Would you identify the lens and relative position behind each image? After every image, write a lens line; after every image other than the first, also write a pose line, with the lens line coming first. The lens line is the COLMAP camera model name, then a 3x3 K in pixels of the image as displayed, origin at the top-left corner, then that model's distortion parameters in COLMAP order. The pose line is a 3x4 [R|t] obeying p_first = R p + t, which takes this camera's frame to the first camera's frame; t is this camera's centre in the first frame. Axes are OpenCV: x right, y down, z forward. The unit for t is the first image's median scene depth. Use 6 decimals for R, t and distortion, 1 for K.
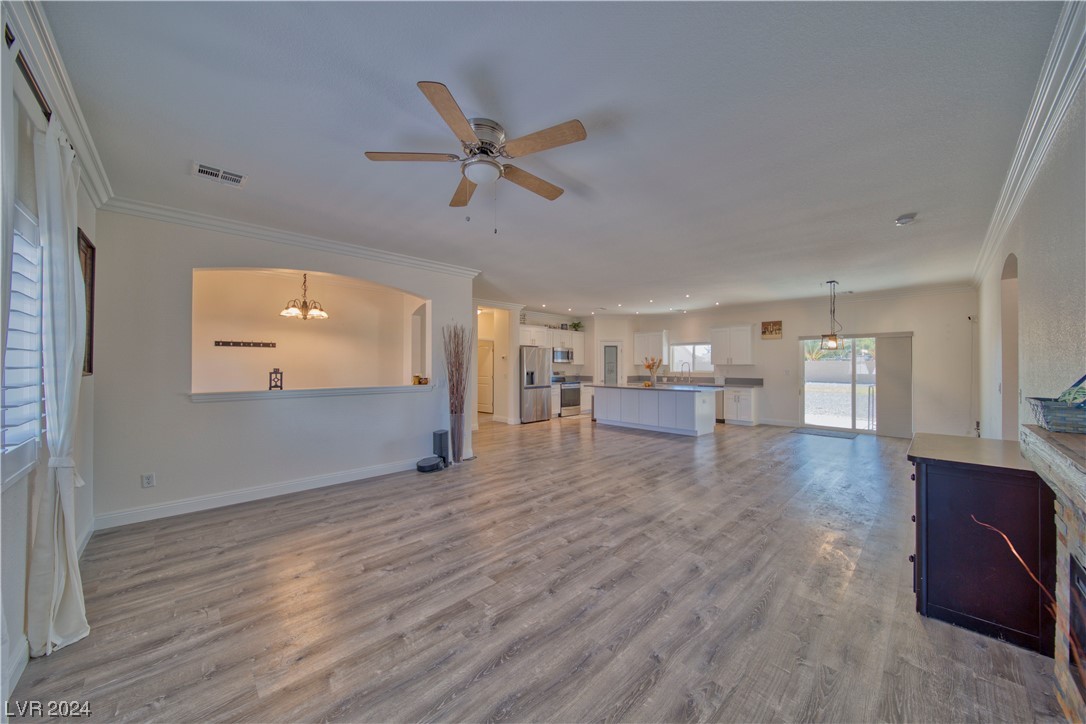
lens RADIAL K [[380.8, 0, 542.6], [0, 380.8, 361.5], [0, 0, 1]] dist [0.001127, -0.002156]
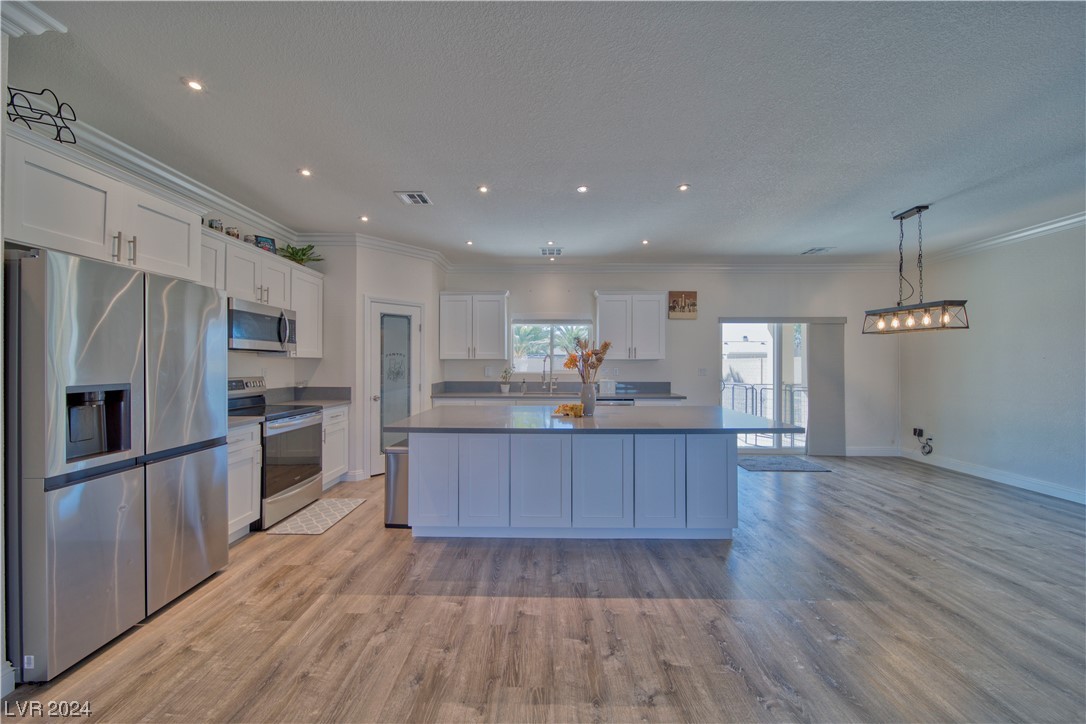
lens RADIAL K [[380.8, 0, 542.6], [0, 380.8, 361.5], [0, 0, 1]] dist [0.001127, -0.002156]
pose [[0.703758, 0.003116, 0.710433, -0.010902], [-0.007514, 0.999967, 0.003058, 0.010841], [-0.710400, -0.007490, 0.703759, 0.710656]]
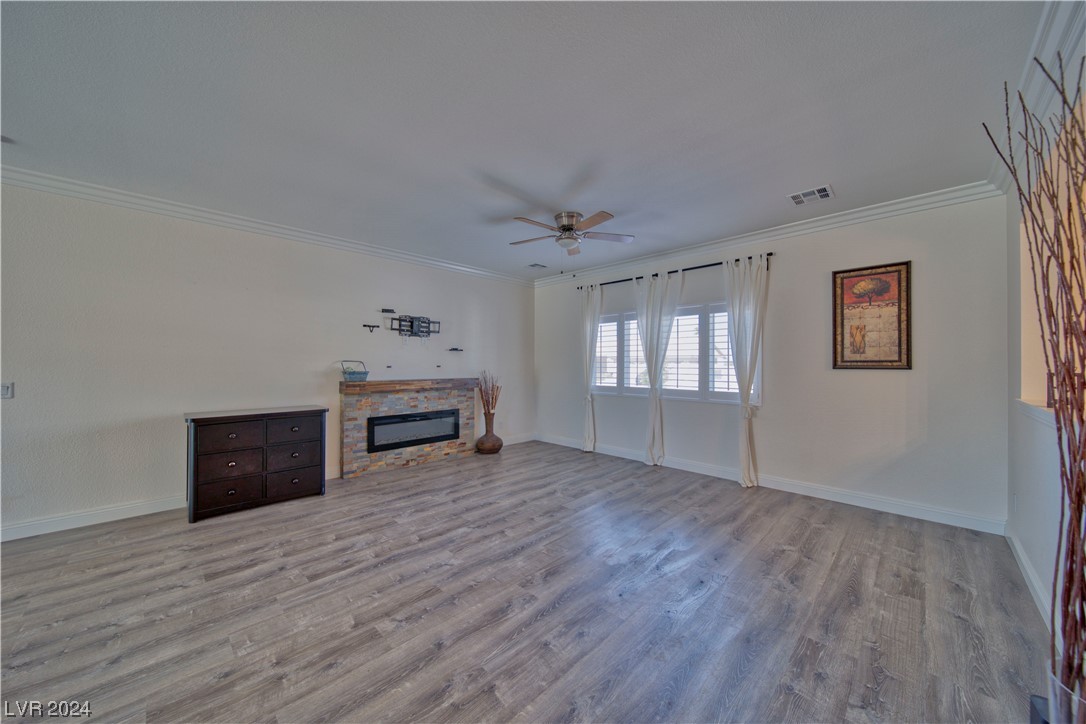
lens RADIAL K [[380.8, 0, 542.6], [0, 380.8, 361.5], [0, 0, 1]] dist [0.001127, -0.002156]
pose [[-0.999796, -0.004864, -0.019605, -0.004692], [-0.004592, 0.999892, -0.013936, 0.010349], [0.019671, -0.013843, -0.999711, 0.675297]]
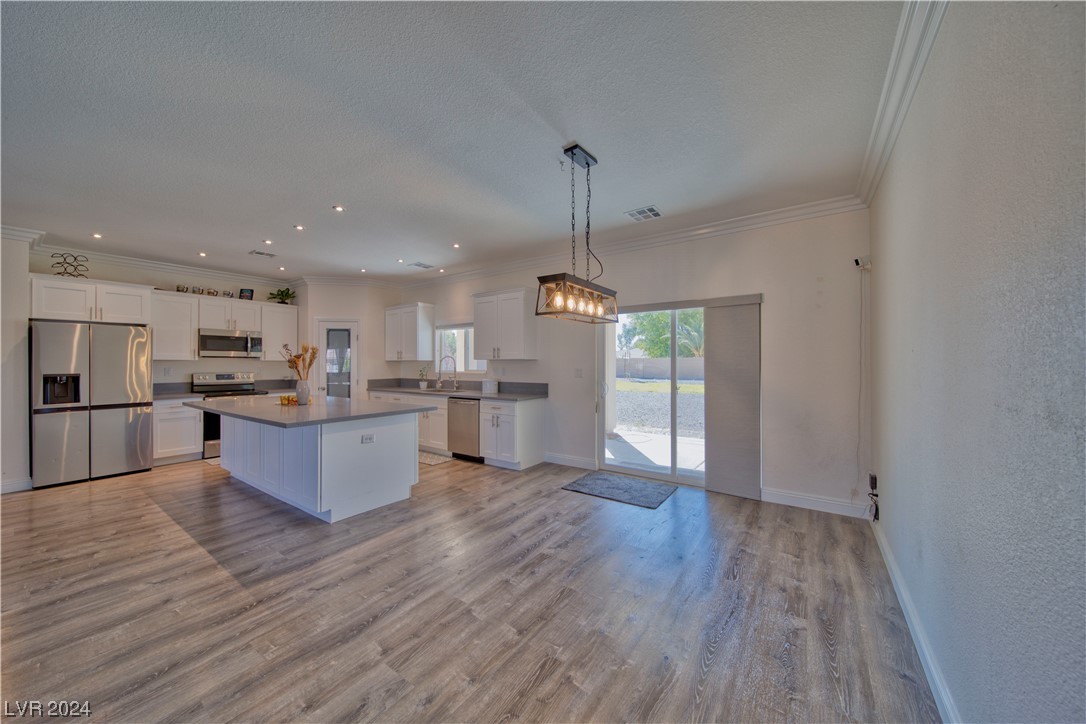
lens RADIAL K [[380.8, 0, 542.6], [0, 380.8, 361.5], [0, 0, 1]] dist [0.001127, -0.002156]
pose [[0.981539, -0.003209, 0.191235, 0.461306], [0.002221, 0.999983, 0.005384, 0.008441], [-0.191249, -0.004860, 0.981529, 0.435395]]
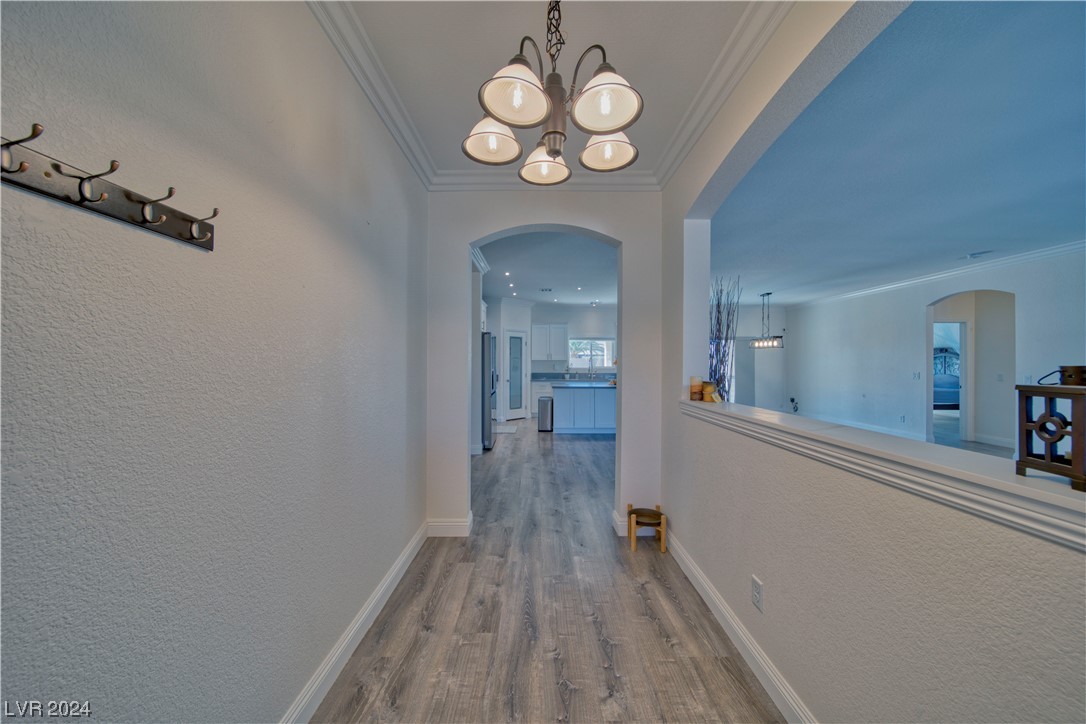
lens RADIAL K [[380.8, 0, 542.6], [0, 380.8, 361.5], [0, 0, 1]] dist [0.001127, -0.002156]
pose [[0.688369, 0.001828, 0.725358, -0.458003], [-0.008036, 0.999955, 0.005107, 0.008055], [-0.725316, -0.009344, 0.688353, 0.482483]]
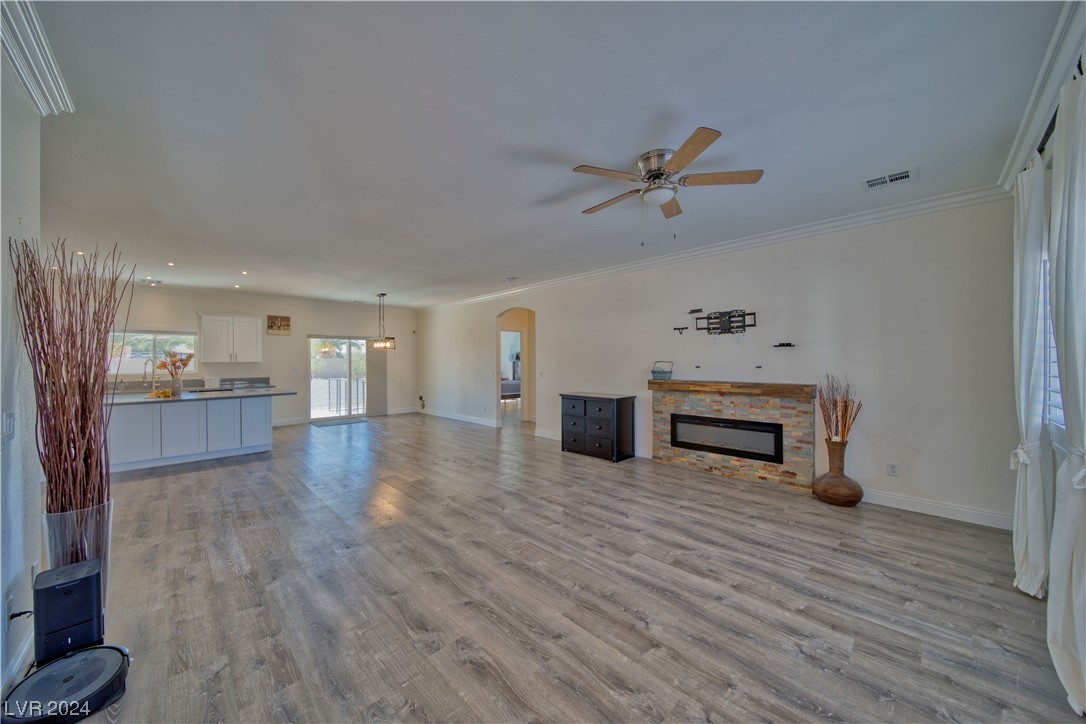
lens RADIAL K [[380.8, 0, 542.6], [0, 380.8, 361.5], [0, 0, 1]] dist [0.001127, -0.002156]
pose [[-0.004935, -0.003283, 0.999982, -0.338878], [-0.002522, 0.999991, 0.003271, 0.002281], [-0.999985, -0.002505, -0.004943, 0.348841]]
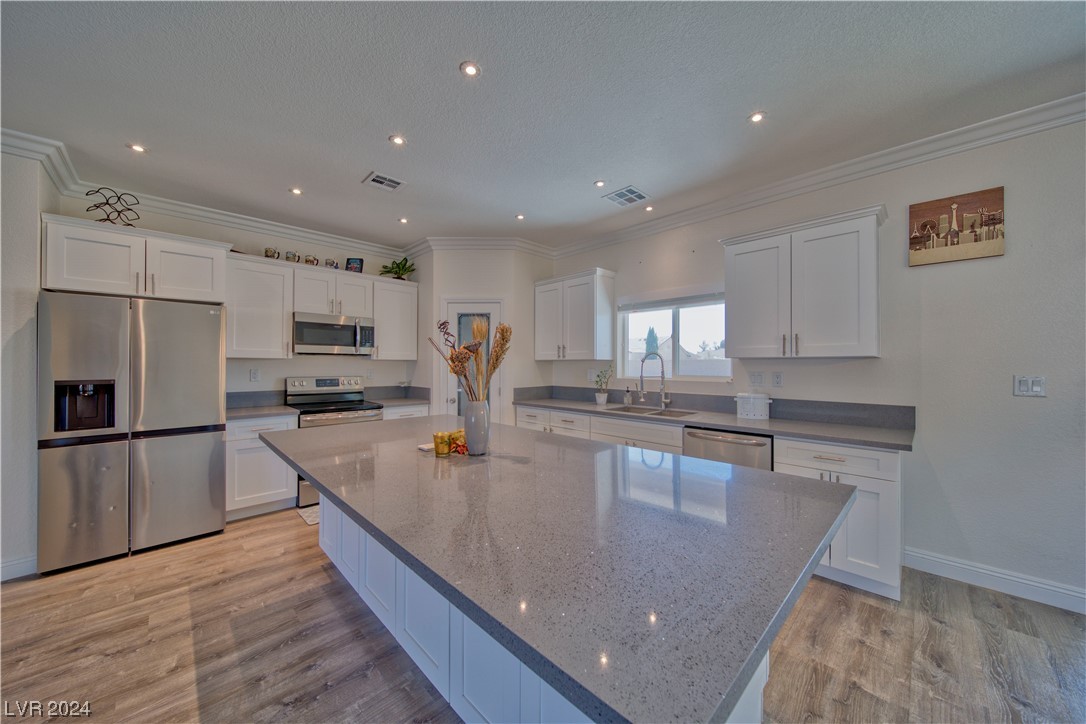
lens RADIAL K [[380.8, 0, 542.6], [0, 380.8, 361.5], [0, 0, 1]] dist [0.001127, -0.002156]
pose [[0.999936, -0.000670, 0.011320, 0.302633], [0.000640, 0.999996, 0.002619, 0.010757], [-0.011322, -0.002611, 0.999932, 0.724426]]
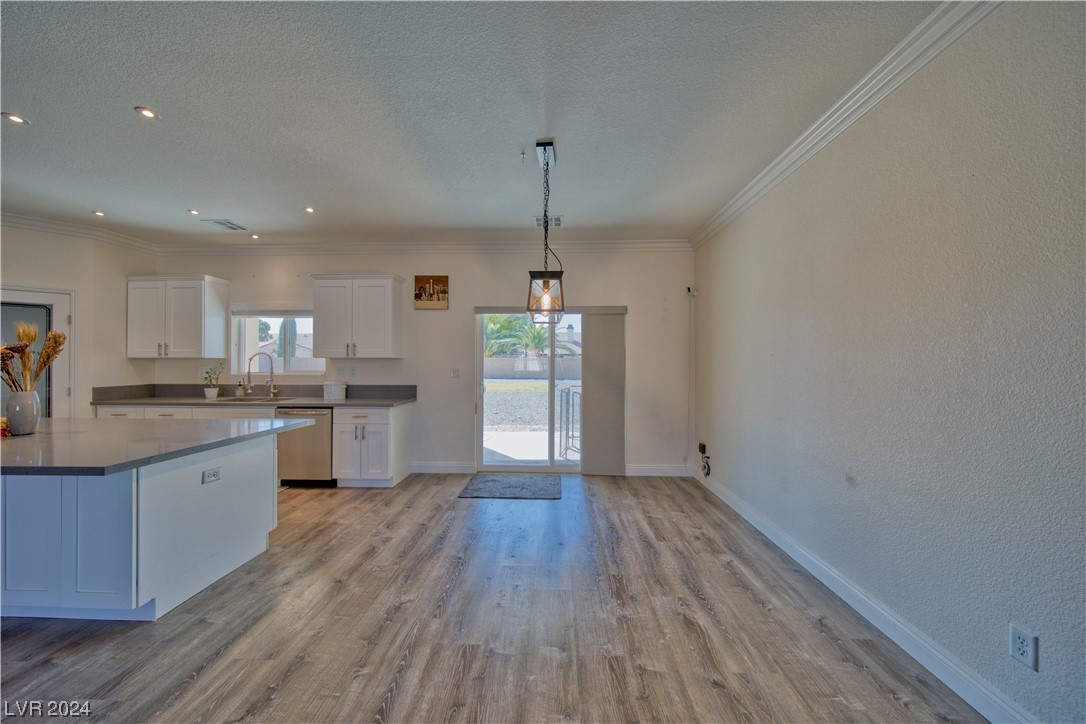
lens RADIAL K [[380.8, 0, 542.6], [0, 380.8, 361.5], [0, 0, 1]] dist [0.001127, -0.002156]
pose [[0.718595, 0.001317, 0.695427, 0.342513], [-0.006957, 0.999962, 0.005295, 0.008751], [-0.695394, -0.008644, 0.718577, 0.509995]]
